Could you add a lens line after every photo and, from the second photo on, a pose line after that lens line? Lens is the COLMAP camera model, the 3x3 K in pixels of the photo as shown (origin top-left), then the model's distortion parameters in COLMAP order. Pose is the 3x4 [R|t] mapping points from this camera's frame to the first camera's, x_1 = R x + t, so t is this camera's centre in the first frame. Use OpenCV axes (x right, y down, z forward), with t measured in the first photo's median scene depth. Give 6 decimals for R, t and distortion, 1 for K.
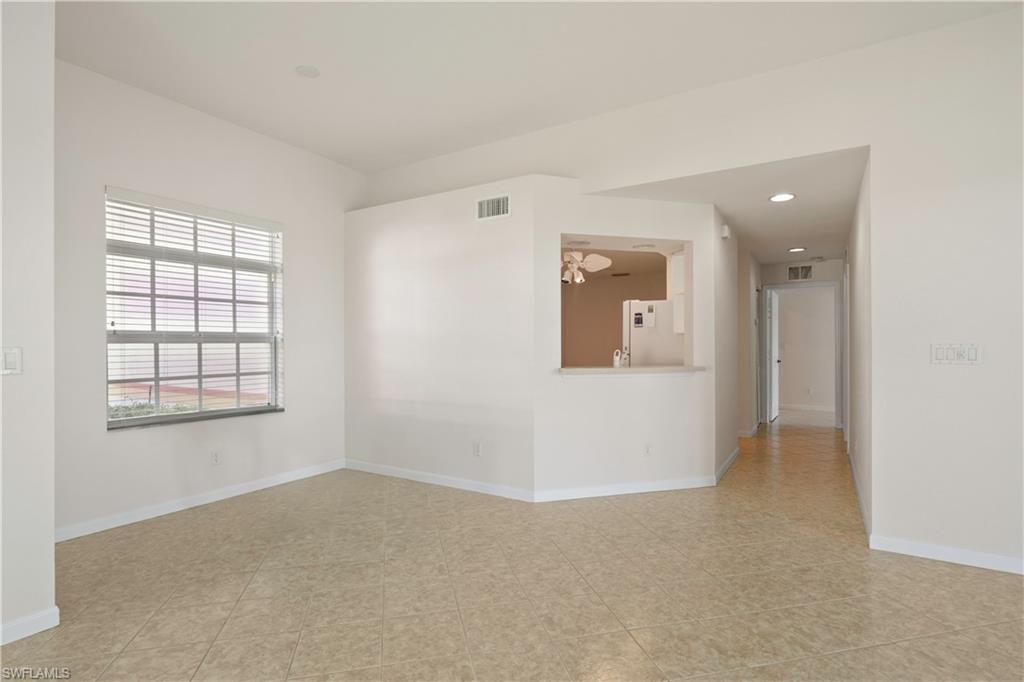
lens RADIAL K [[511.8, 0, 512.0], [0, 511.8, 341.0], [0, 0, 1]] dist [-0.000698, -0.000180]
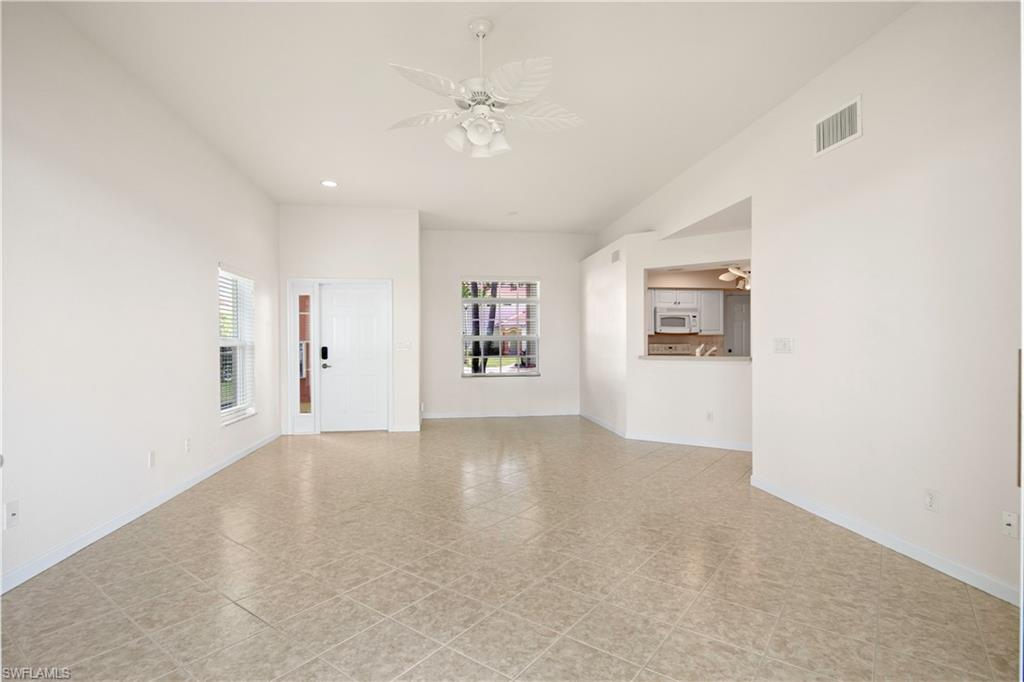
lens RADIAL K [[511.8, 0, 512.0], [0, 511.8, 341.0], [0, 0, 1]] dist [-0.000698, -0.000180]
pose [[0.636569, -0.006860, -0.771189, 1.048003], [0.010644, 0.999943, -0.000109, 0.003725], [0.771146, -0.008139, 0.636606, -0.300777]]
